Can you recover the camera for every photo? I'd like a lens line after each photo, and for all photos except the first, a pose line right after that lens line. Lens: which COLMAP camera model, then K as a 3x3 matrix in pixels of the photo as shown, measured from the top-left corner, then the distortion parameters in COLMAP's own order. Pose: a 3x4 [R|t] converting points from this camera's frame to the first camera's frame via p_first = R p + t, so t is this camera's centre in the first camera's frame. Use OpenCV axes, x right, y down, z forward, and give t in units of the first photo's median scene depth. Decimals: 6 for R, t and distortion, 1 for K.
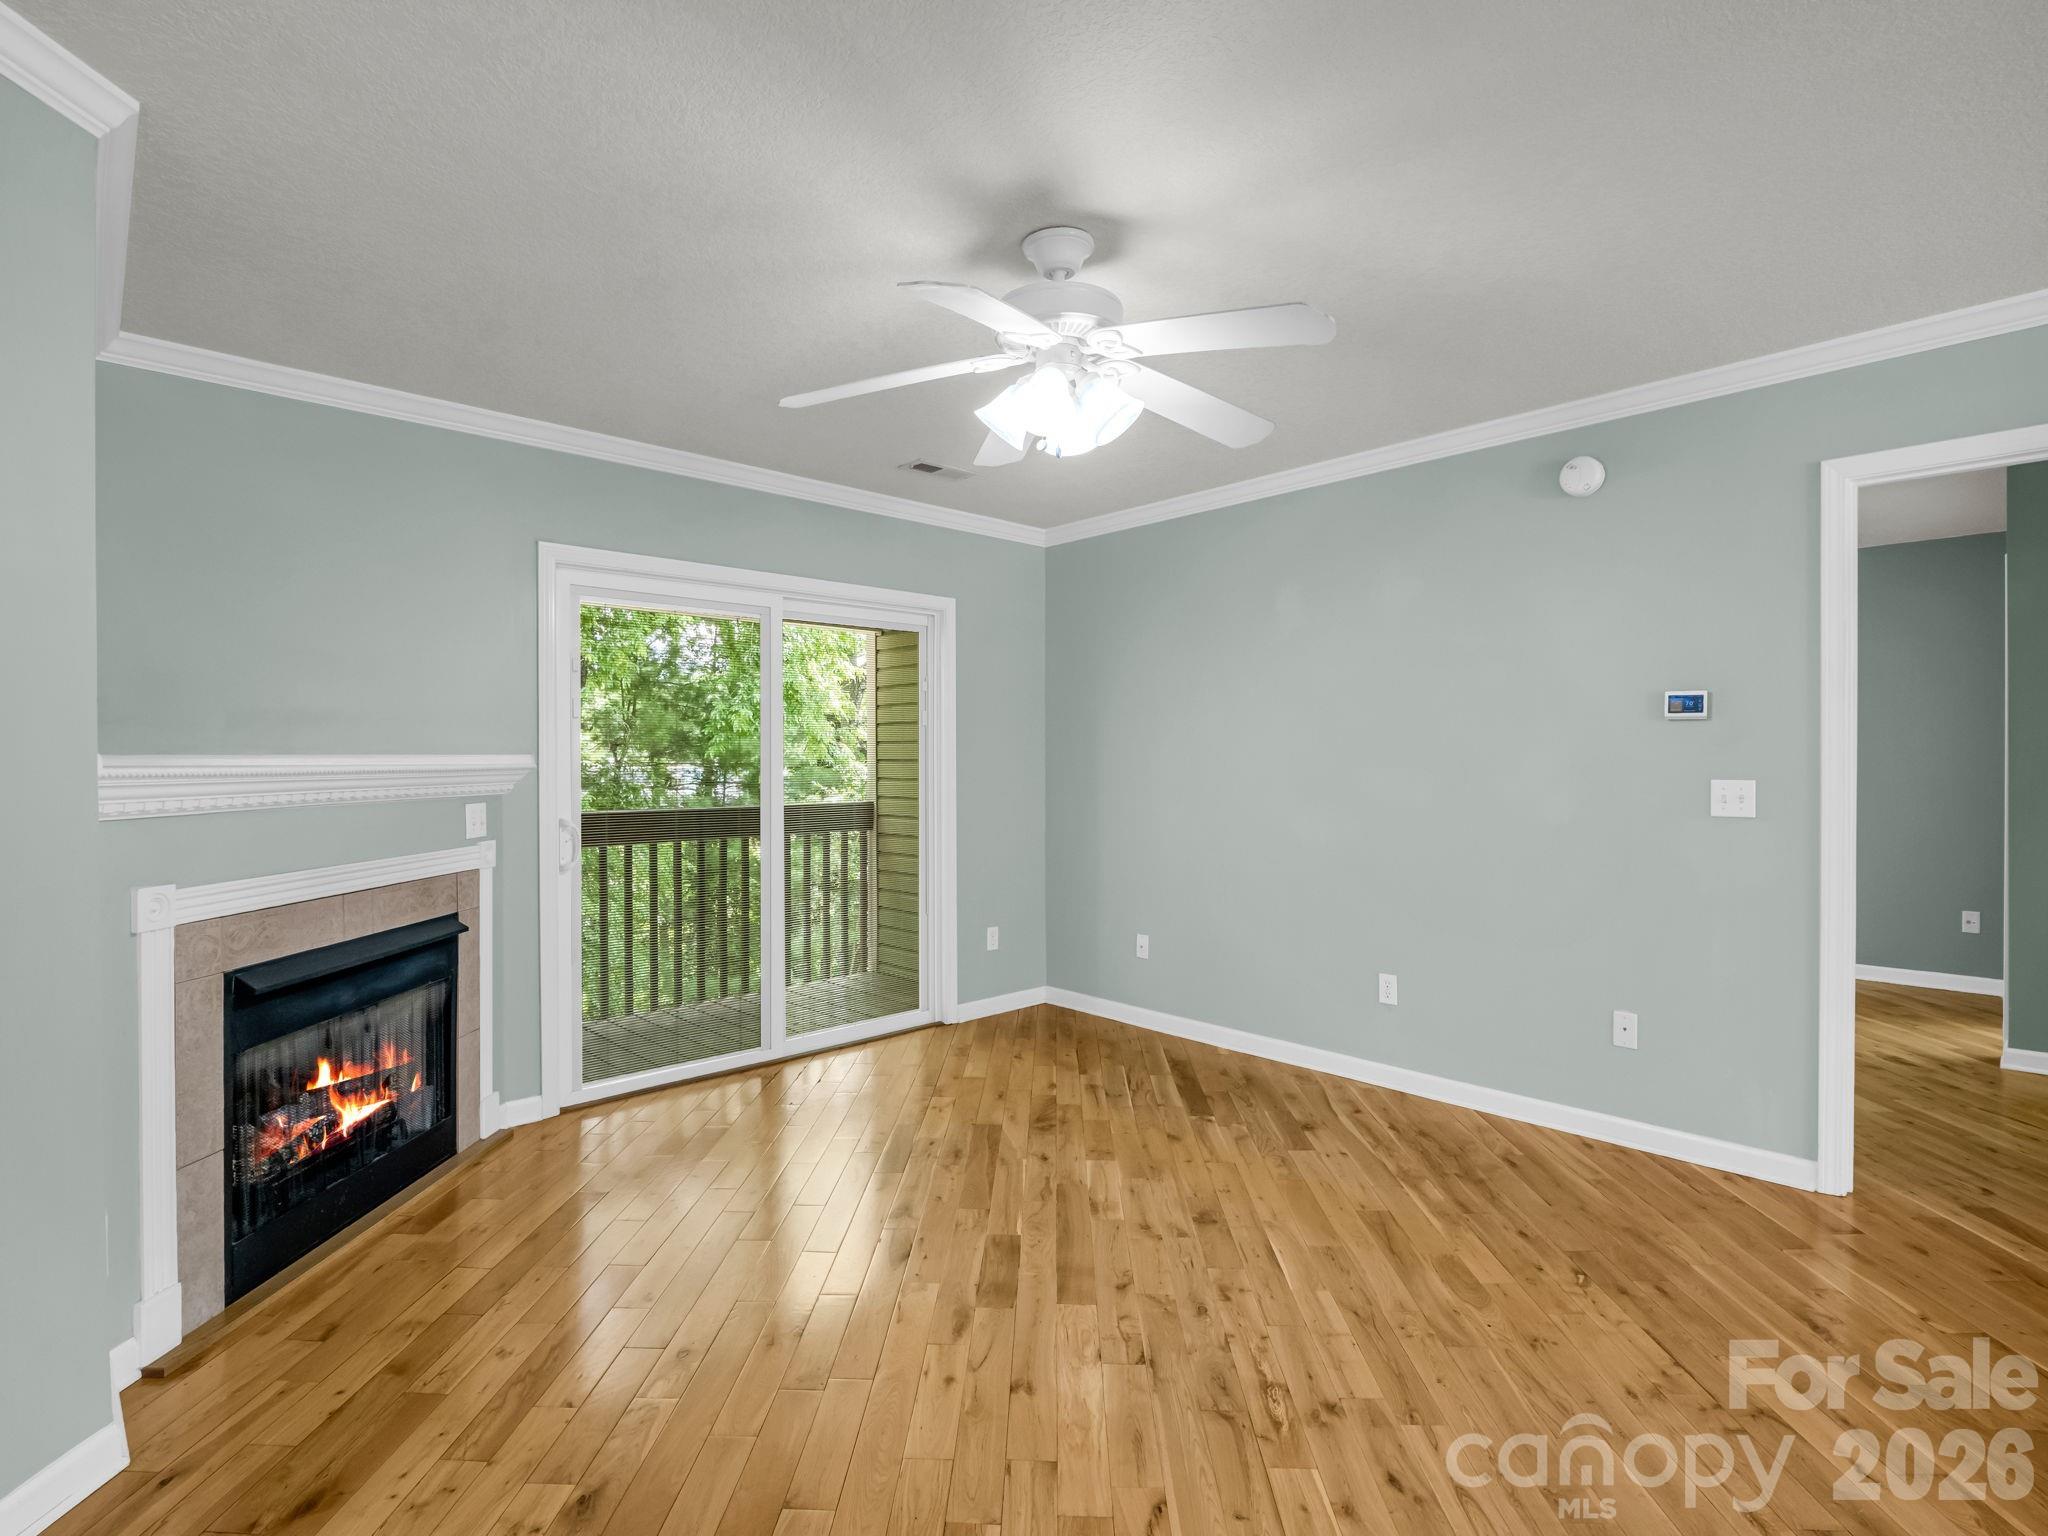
lens RADIAL K [[1019.4, 0, 1022.0], [0, 1019.4, 761.1], [0, 0, 1]] dist [-0.005974, -0.007576]
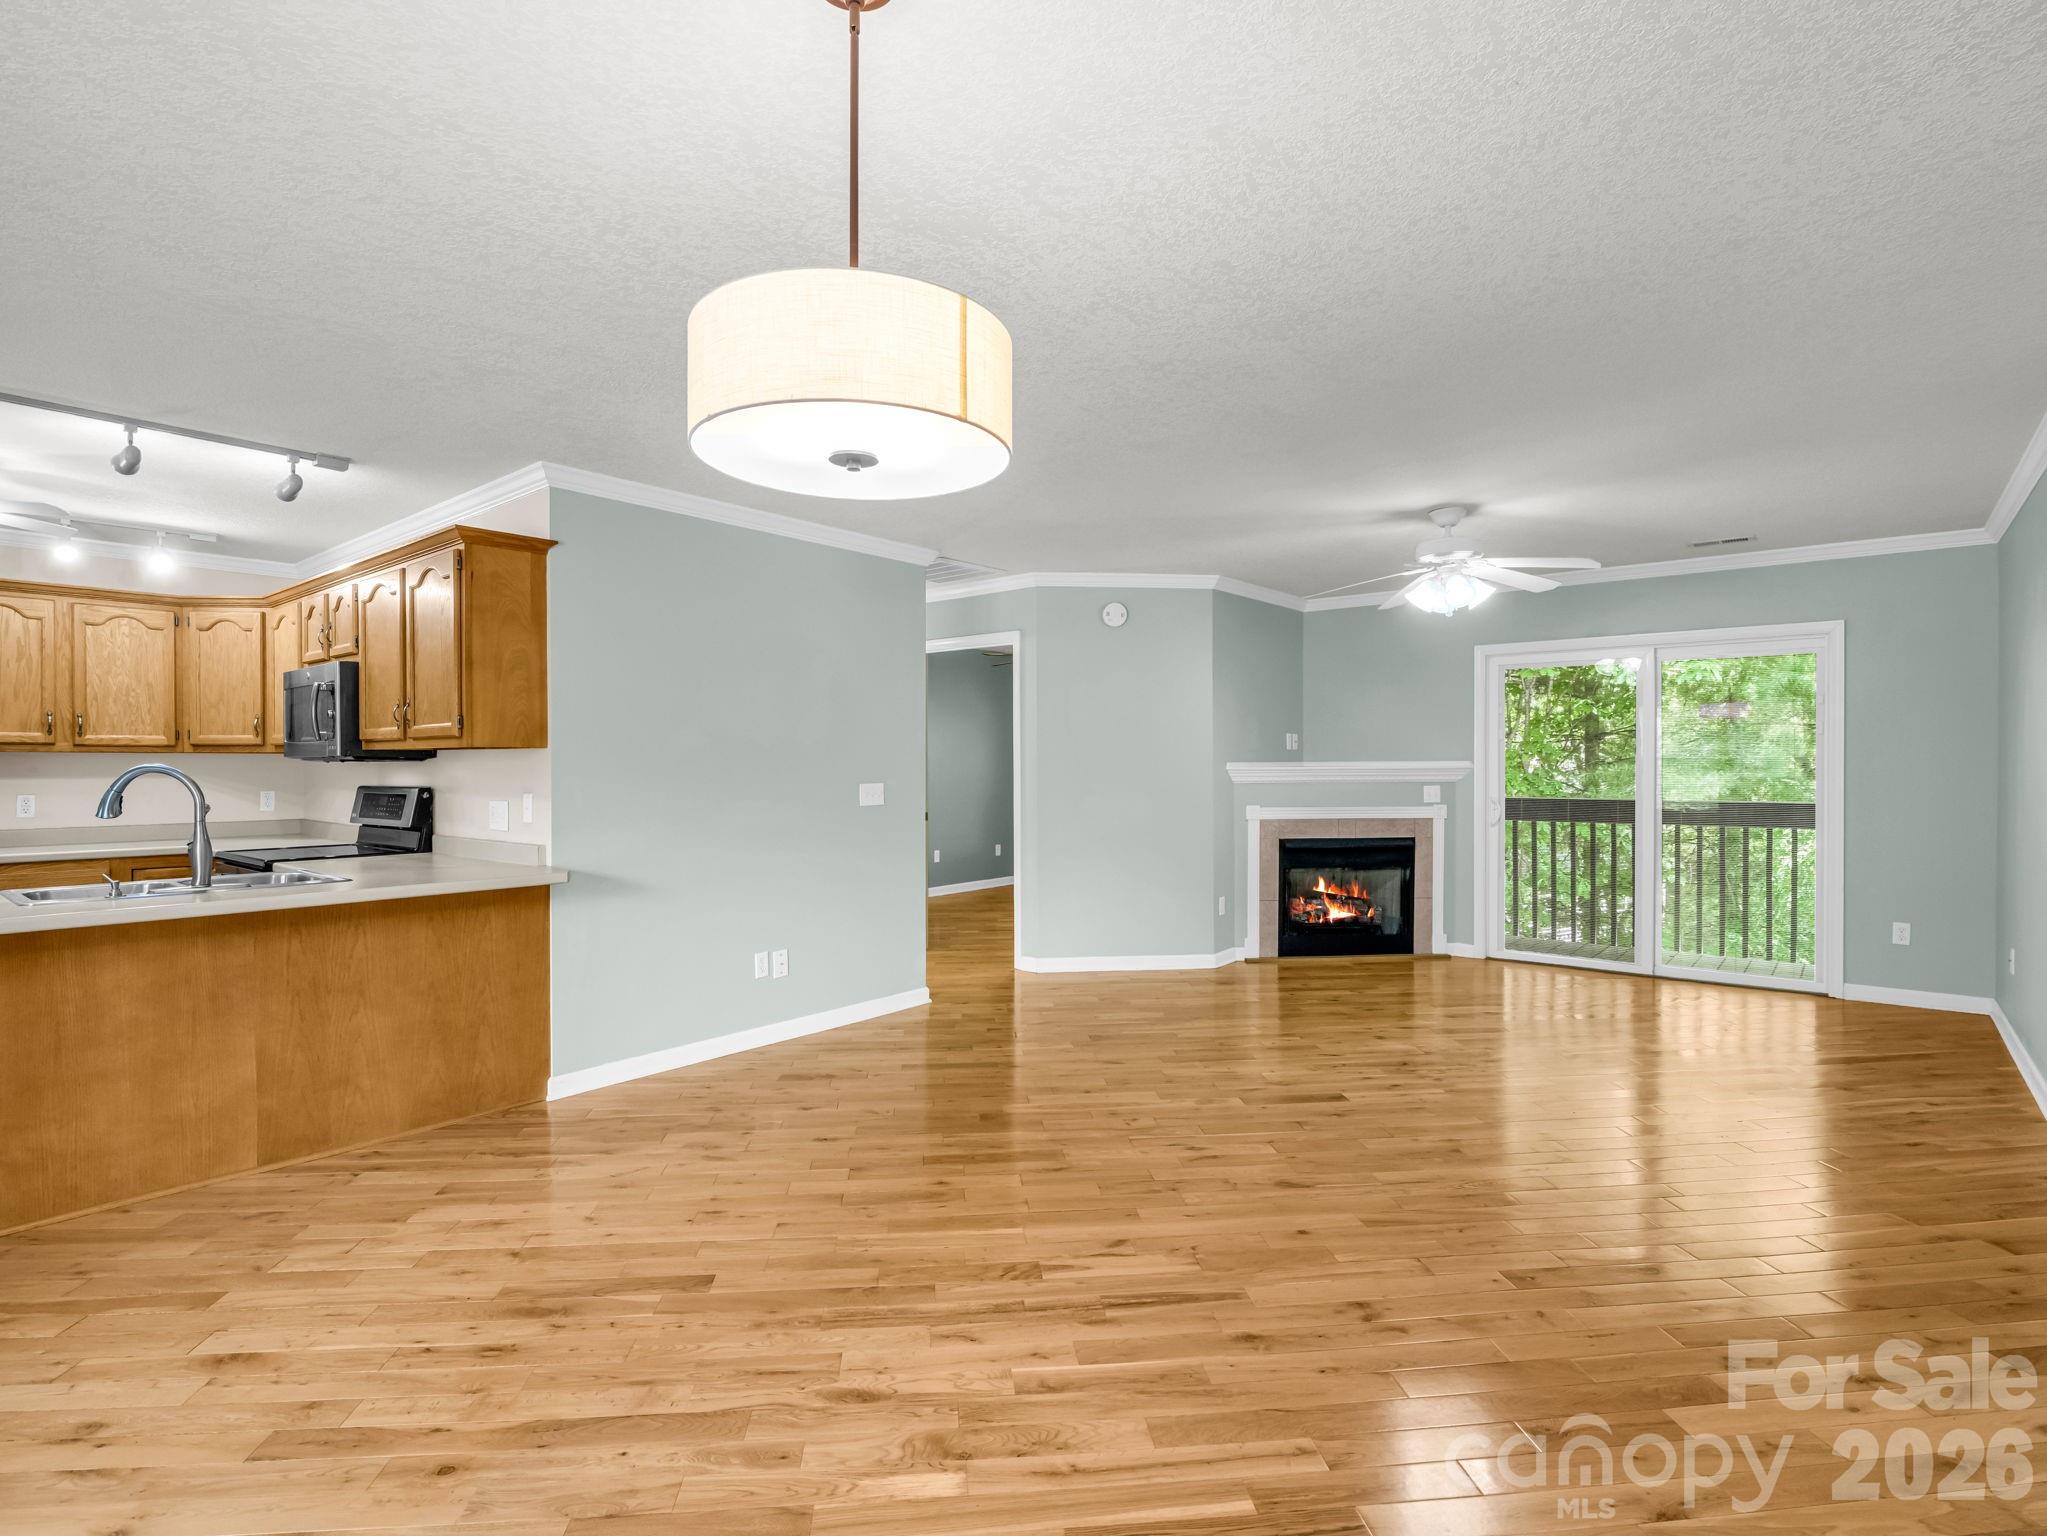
lens RADIAL K [[1018.9, 0, 1013.0], [0, 1018.9, 766.9], [0, 0, 1]] dist [-0.005974, -0.007576]
pose [[0.124998, 0.007418, -0.992129, 1.368143], [0.001034, 0.999971, 0.007607, -0.011762], [0.992156, -0.001977, 0.124987, -0.072202]]
